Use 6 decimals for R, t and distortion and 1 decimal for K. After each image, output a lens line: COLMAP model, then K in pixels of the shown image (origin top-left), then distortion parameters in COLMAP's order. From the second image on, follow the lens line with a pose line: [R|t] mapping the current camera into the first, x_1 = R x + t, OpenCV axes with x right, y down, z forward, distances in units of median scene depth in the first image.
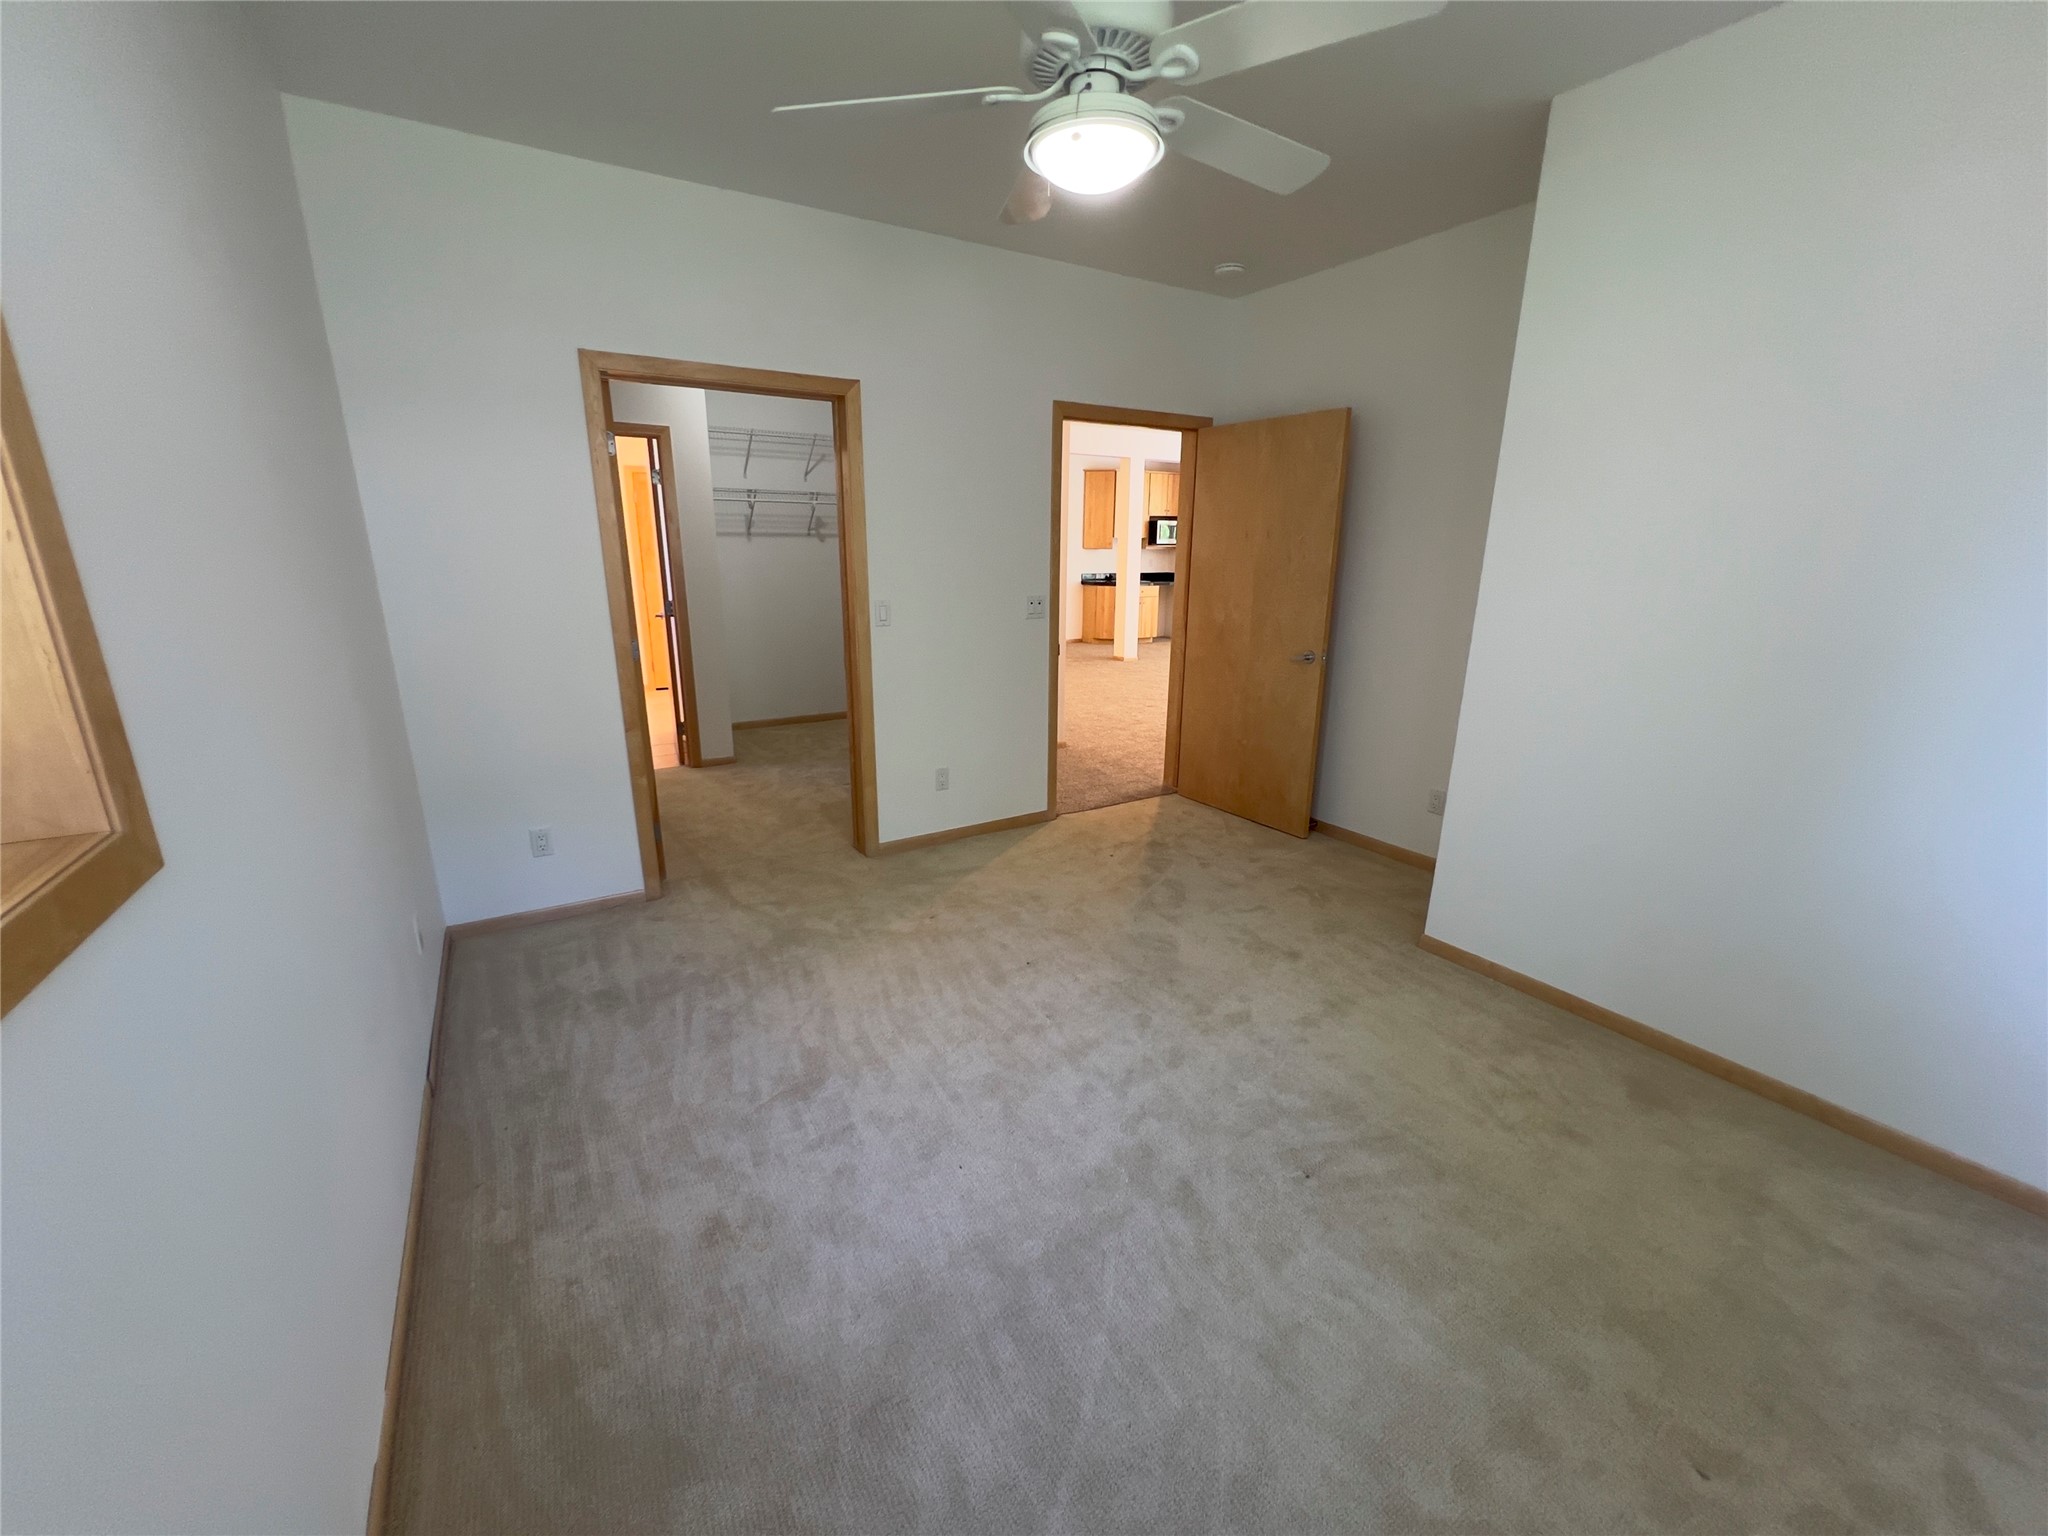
lens RADIAL K [[821.2, 0, 1024.6], [0, 821.2, 765.5], [0, 0, 1]] dist [0.003661, 0.000057]
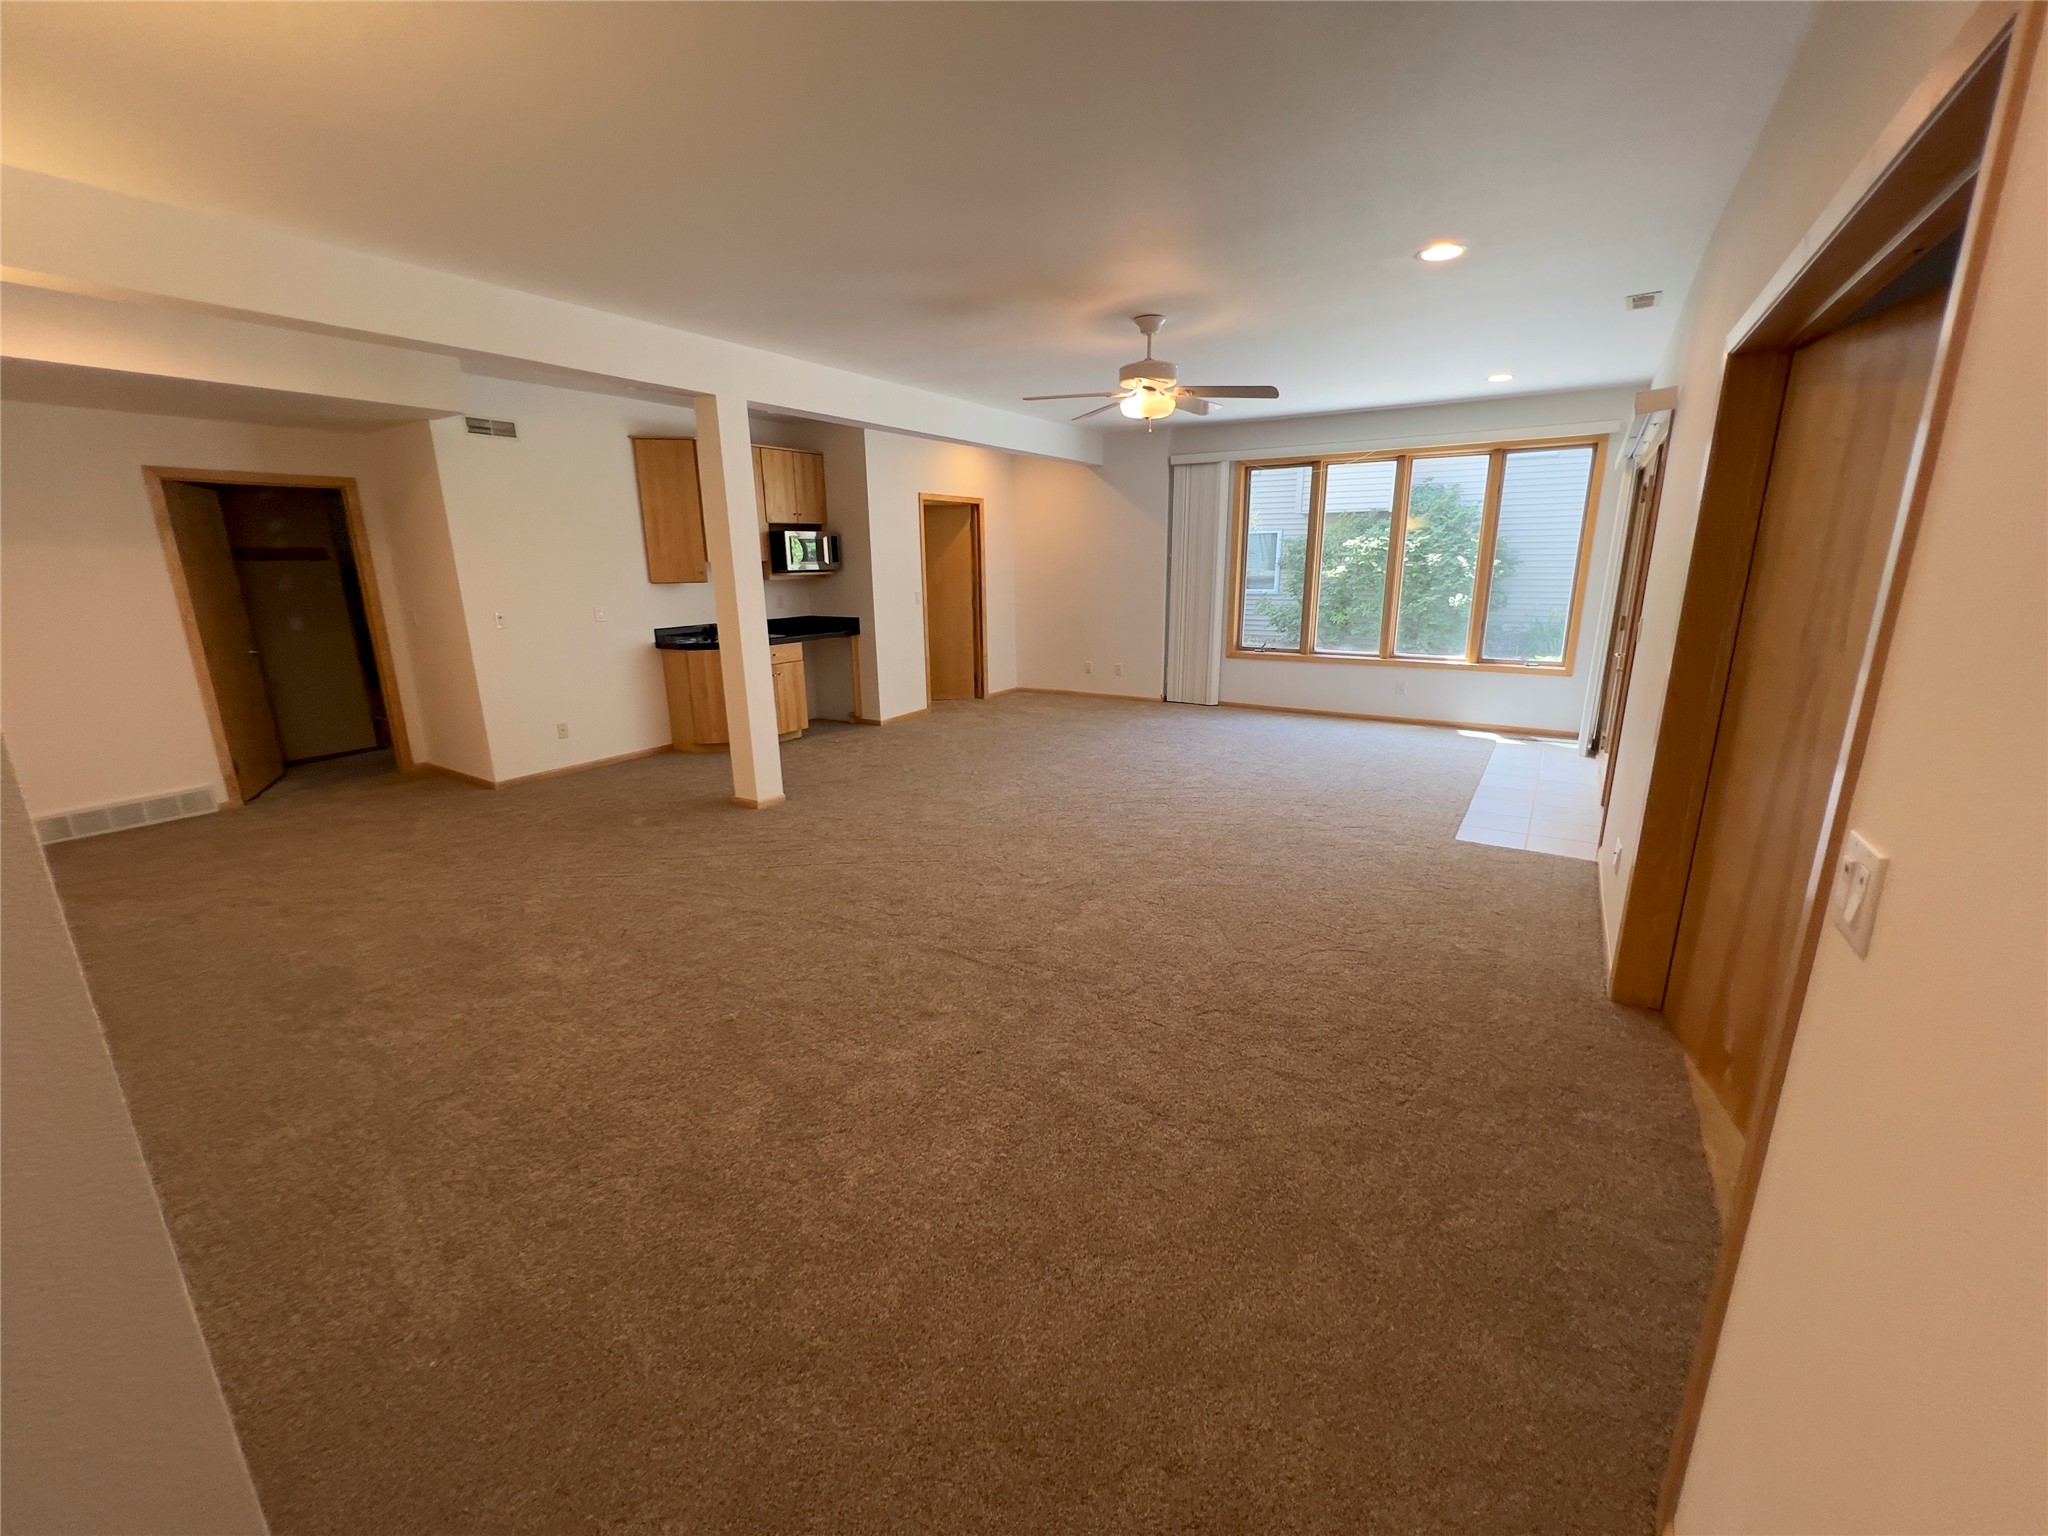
lens RADIAL K [[821.2, 0, 1021.5], [0, 821.2, 756.2], [0, 0, 1]] dist [0.003661, 0.000057]
pose [[0.895692, -0.116520, 0.429137, 0.044584], [0.134595, 0.990829, -0.011895, -0.110244], [-0.423815, 0.068414, 0.903161, 0.413255]]
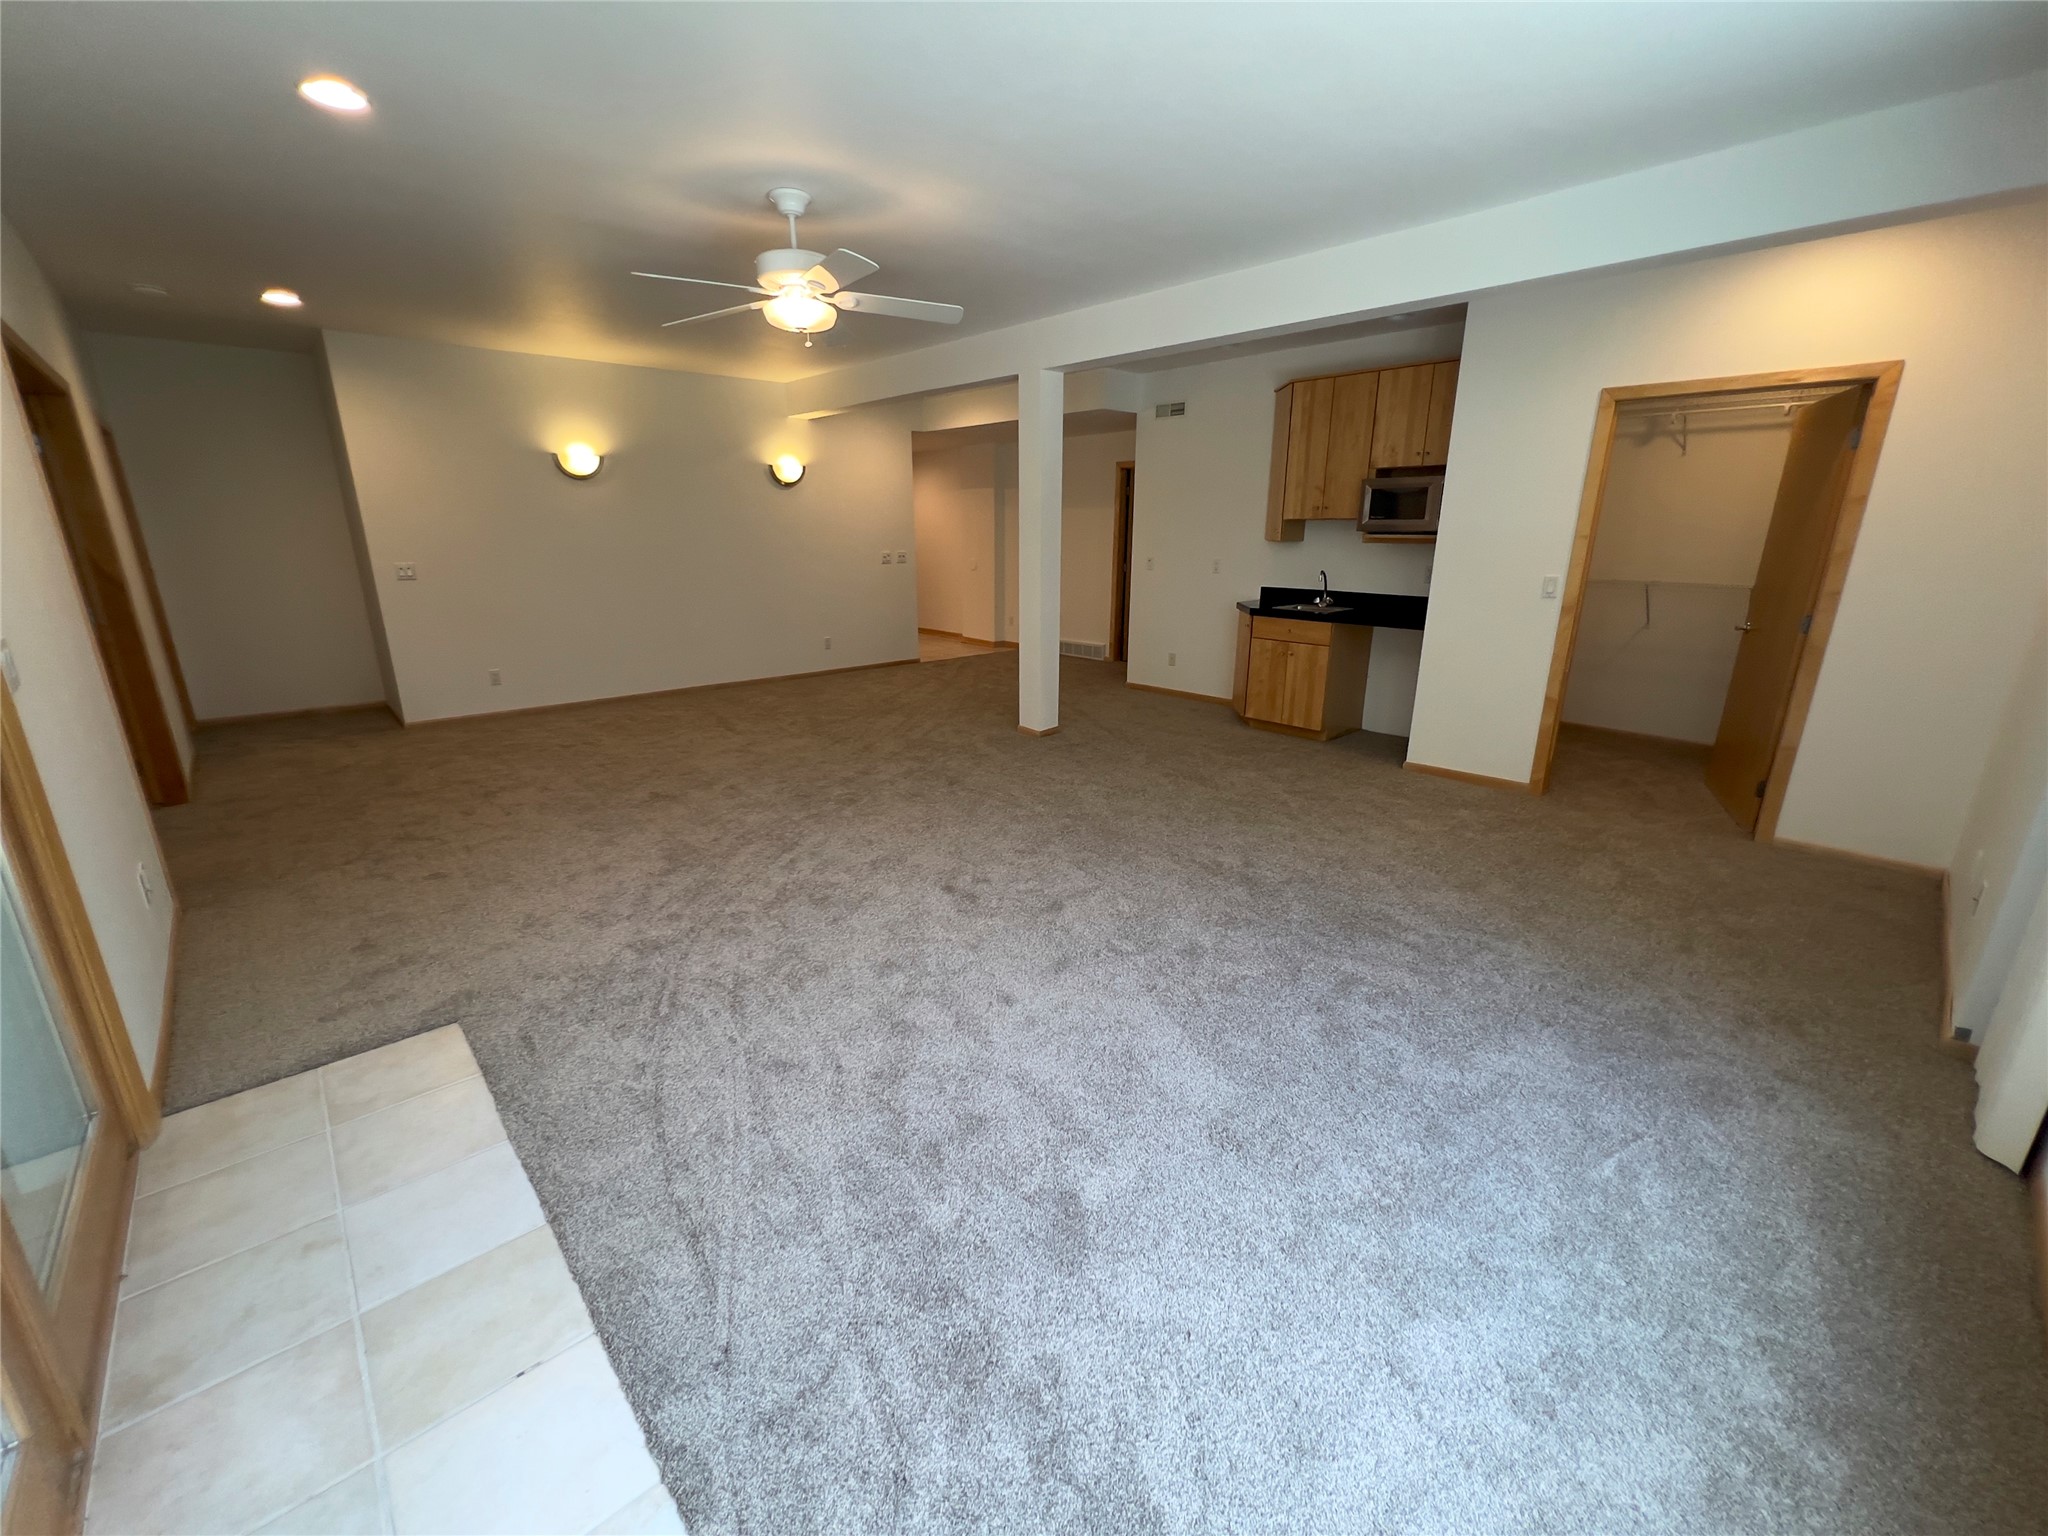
lens RADIAL K [[821.2, 0, 1021.0], [0, 821.2, 776.7], [0, 0, 1]] dist [0.003661, 0.000057]
pose [[0.199079, 0.285026, -0.937618, 0.658847], [-0.279984, 0.933432, 0.224306, -0.204243], [0.939136, 0.217863, 0.265630, 0.777957]]
